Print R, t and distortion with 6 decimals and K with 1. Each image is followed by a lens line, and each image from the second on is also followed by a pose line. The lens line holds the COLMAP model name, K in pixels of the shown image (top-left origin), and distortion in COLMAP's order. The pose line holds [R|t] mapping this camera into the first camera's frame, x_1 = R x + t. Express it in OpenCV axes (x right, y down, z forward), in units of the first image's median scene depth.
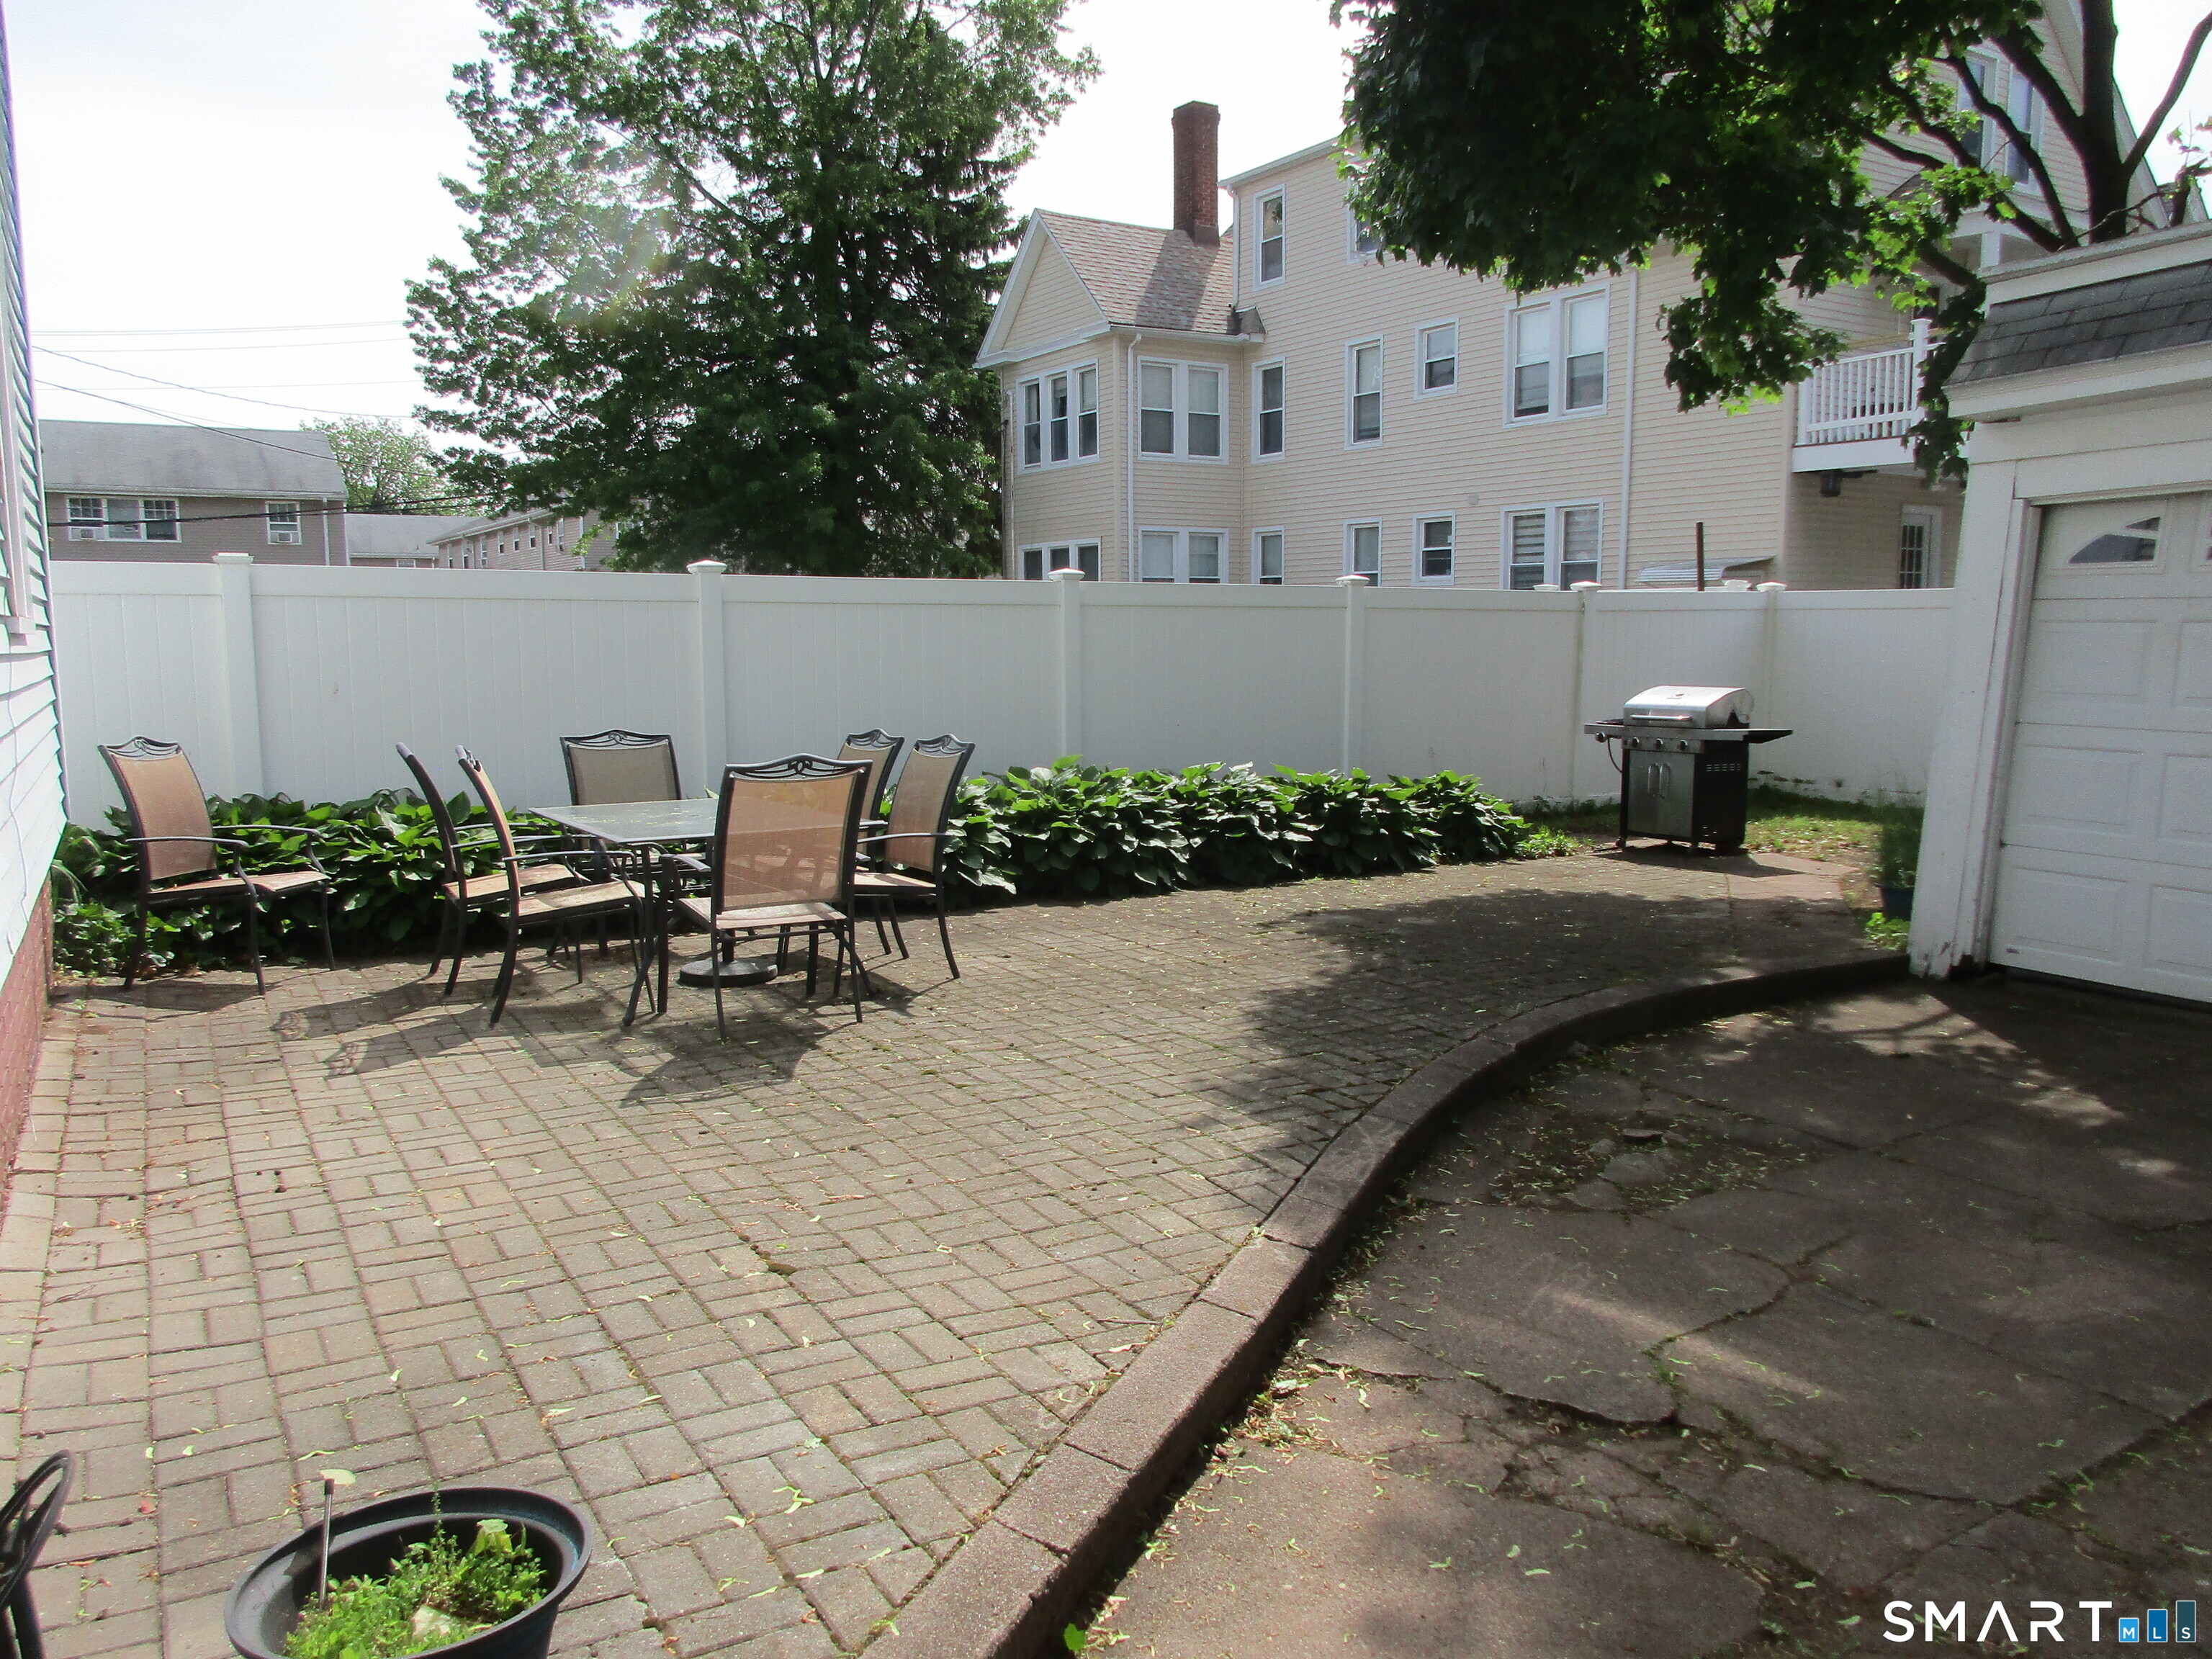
lens RADIAL K [[1663.4, 0, 1122.1], [0, 1663.4, 798.2], [0, 0, 1]] dist [-0.001210, 0.006935]
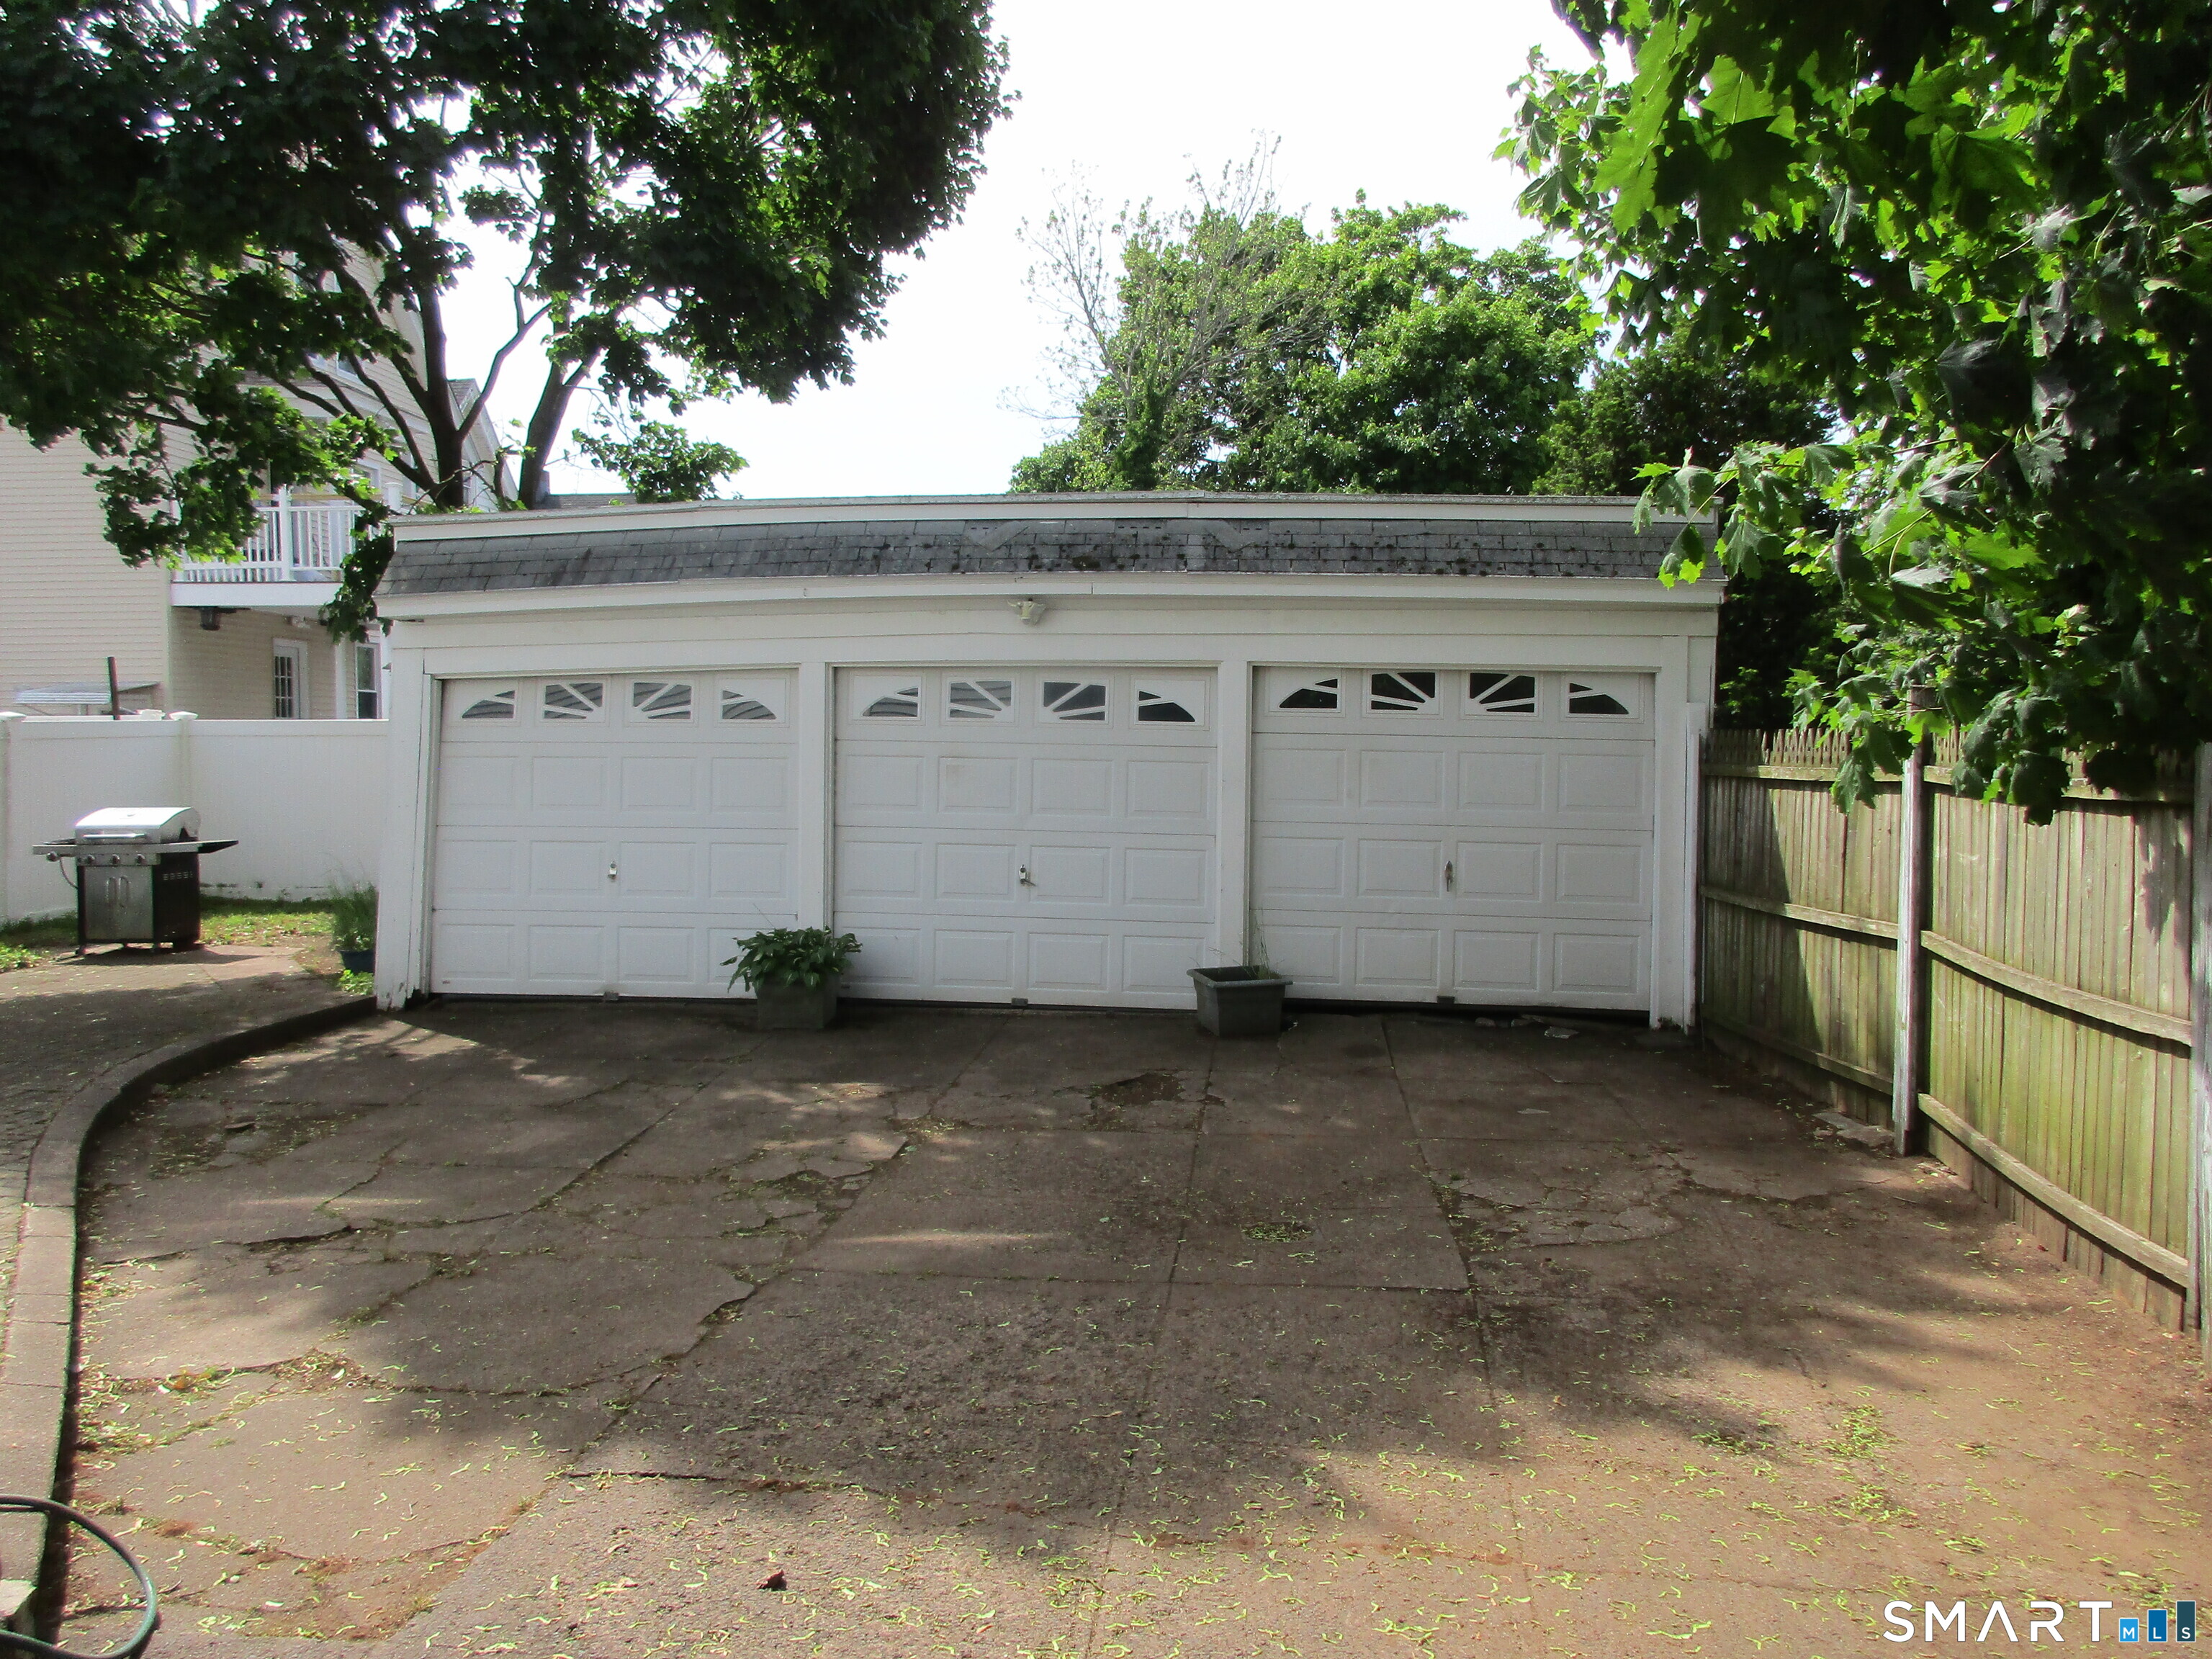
lens RADIAL K [[1663.4, 0, 1106.9], [0, 1663.4, 826.1], [0, 0, 1]] dist [-0.001210, 0.006935]
pose [[0.602357, -0.046453, 0.796874, -0.229941], [0.083815, 0.996467, -0.005267, 0.009987], [-0.793814, 0.069963, 0.604123, -0.296074]]
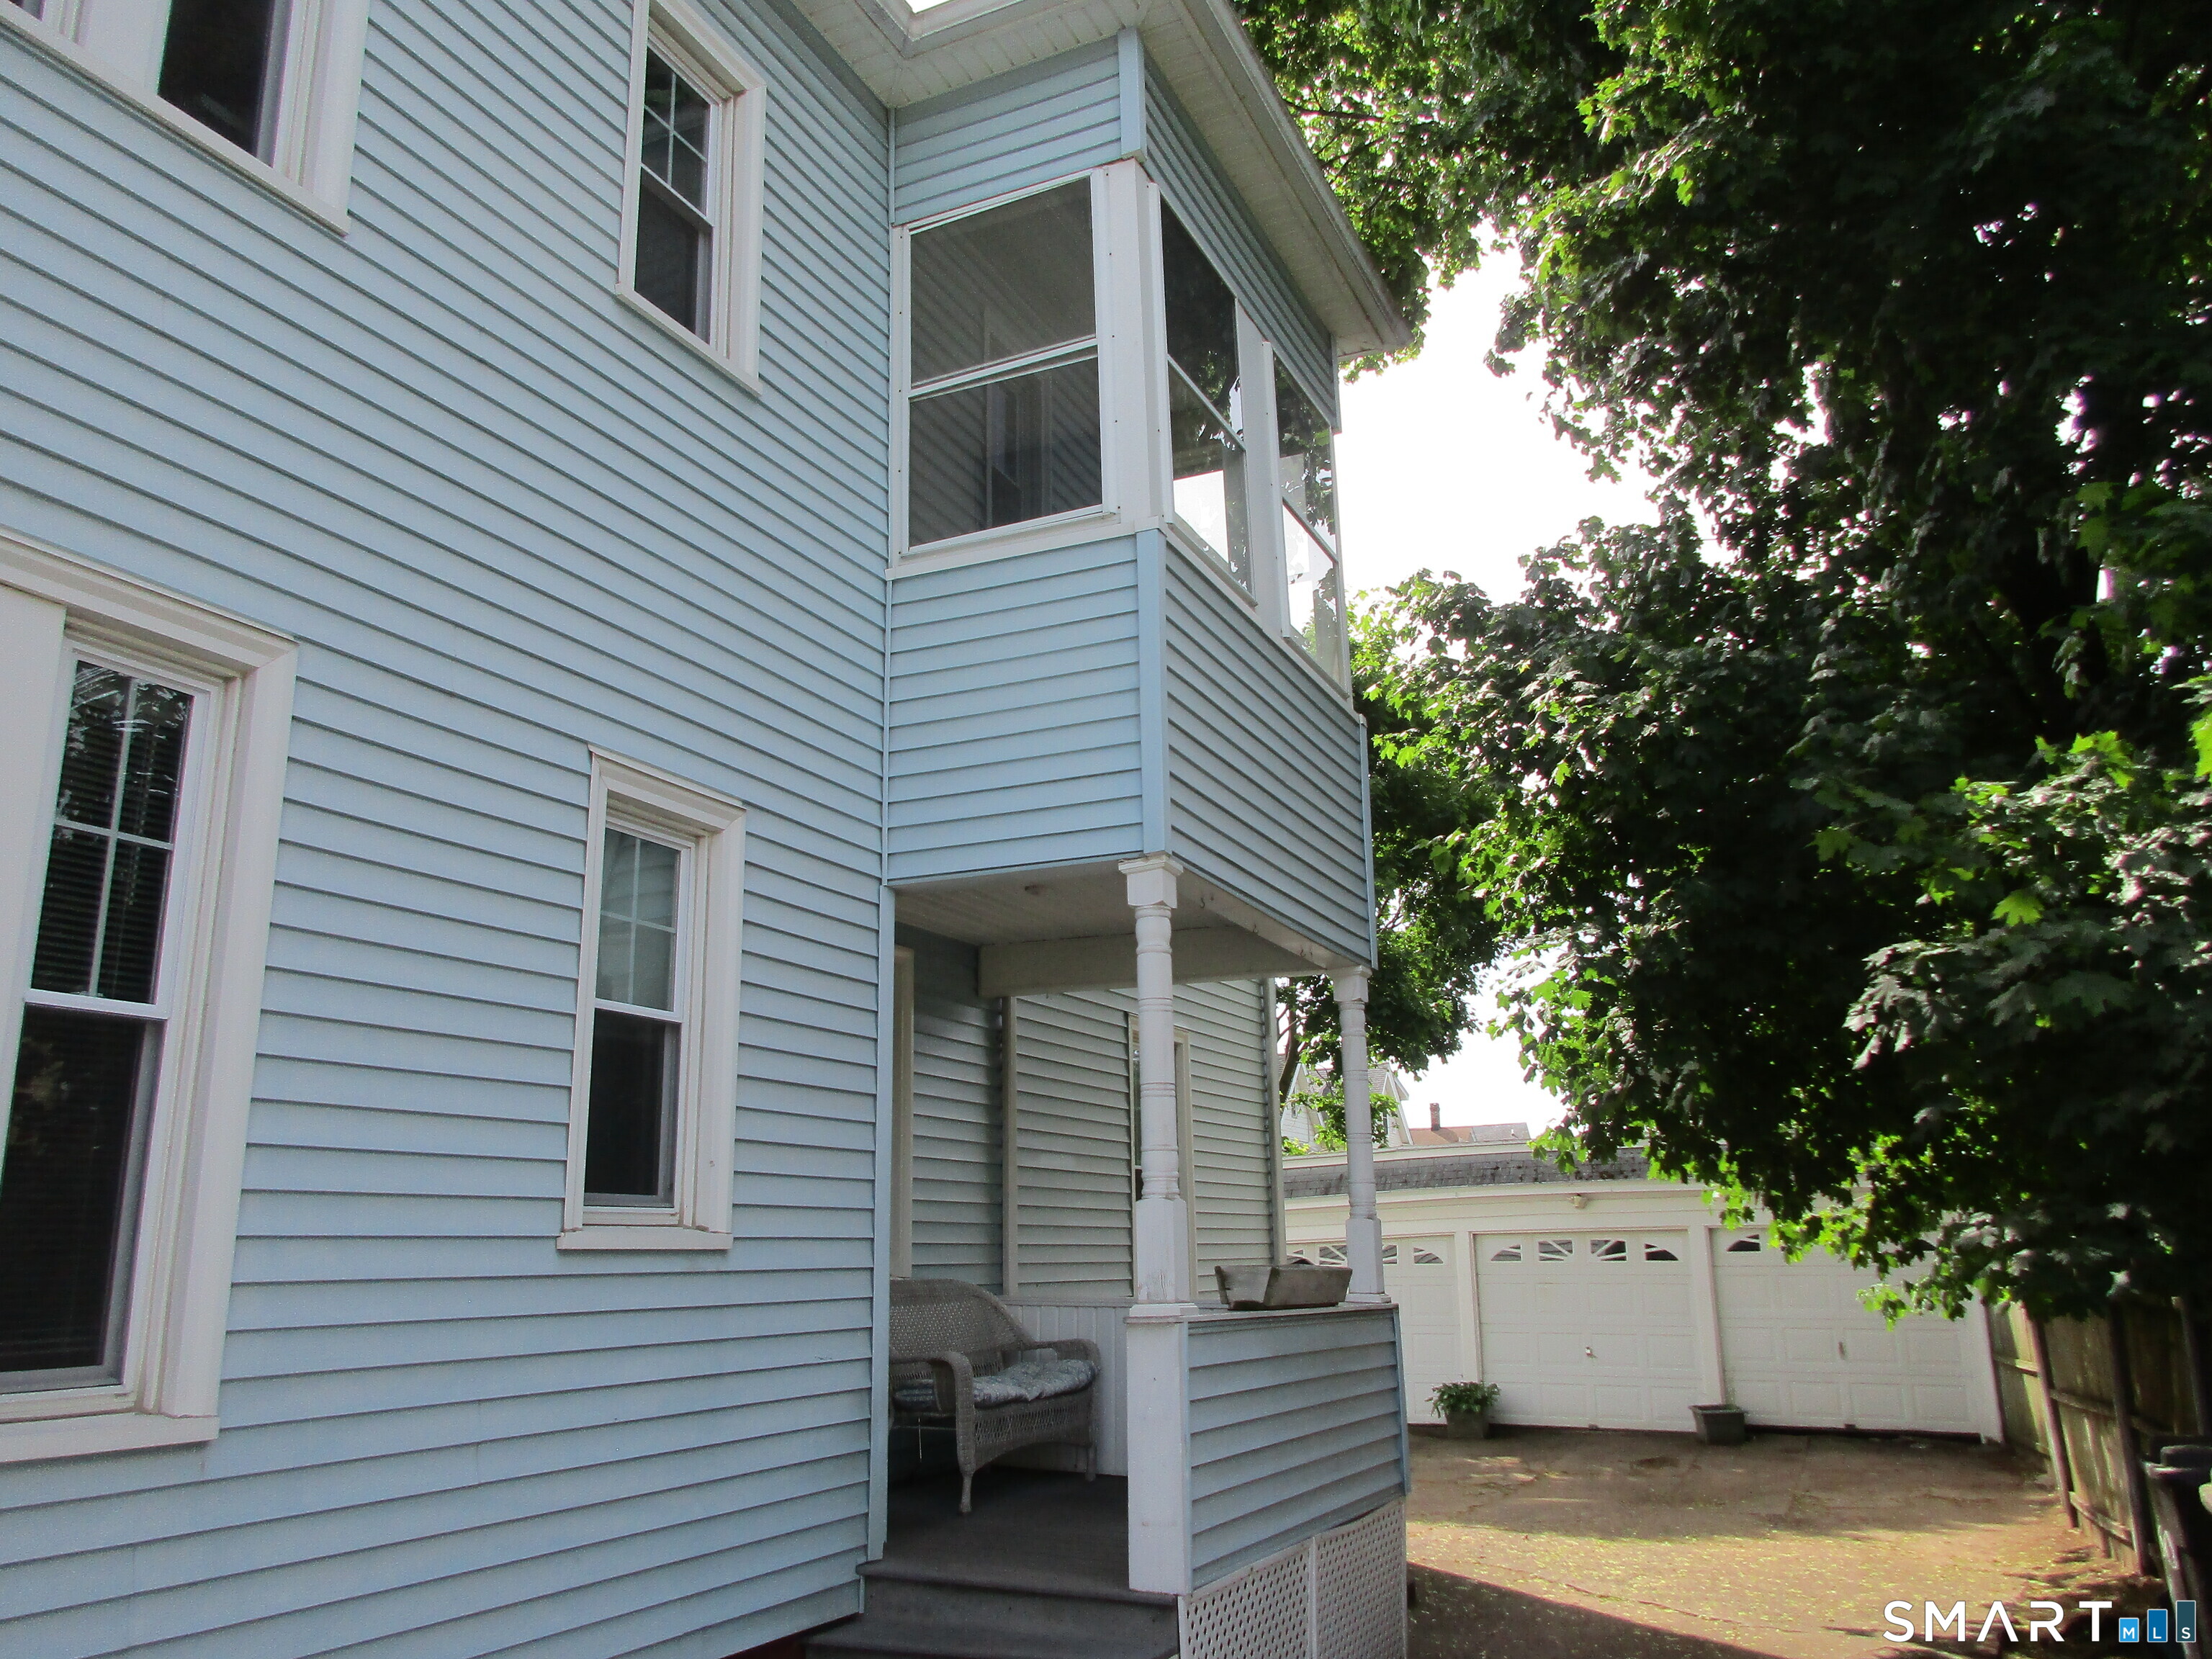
lens RADIAL K [[1663.4, 0, 1131.8], [0, 1663.4, 793.2], [0, 0, 1]] dist [-0.001210, 0.006935]
pose [[0.822464, 0.133912, 0.552830, -1.135011], [0.082727, 0.933399, -0.349173, 0.065494], [-0.562769, 0.332917, 0.756609, -1.102327]]
